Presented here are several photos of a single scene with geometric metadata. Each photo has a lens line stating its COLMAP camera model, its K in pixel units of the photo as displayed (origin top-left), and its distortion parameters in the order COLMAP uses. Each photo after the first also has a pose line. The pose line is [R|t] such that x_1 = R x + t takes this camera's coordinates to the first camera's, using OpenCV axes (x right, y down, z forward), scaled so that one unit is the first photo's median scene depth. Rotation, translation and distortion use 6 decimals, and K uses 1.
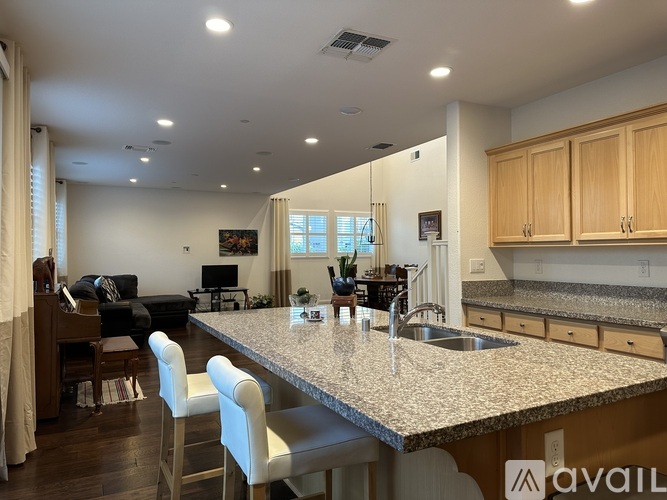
lens RADIAL K [[468.4, 0, 333.5], [0, 468.4, 250.0], [0, 0, 1]] dist [0.088138, -0.001194]
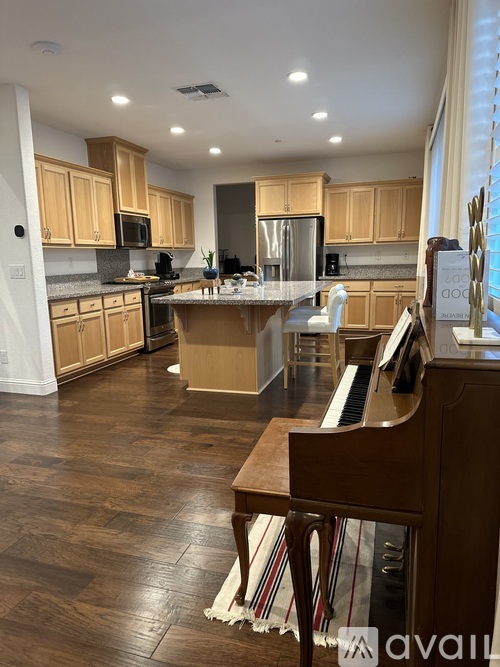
lens RADIAL K [[468.4, 0, 250.0], [0, 468.4, 333.5], [0, 0, 1]] dist [0.088138, -0.001194]
pose [[-0.703143, -0.095432, 0.704615, -0.920551], [0.022427, 0.987483, 0.156123, 0.035223], [-0.710695, 0.125579, -0.692201, 1.656514]]
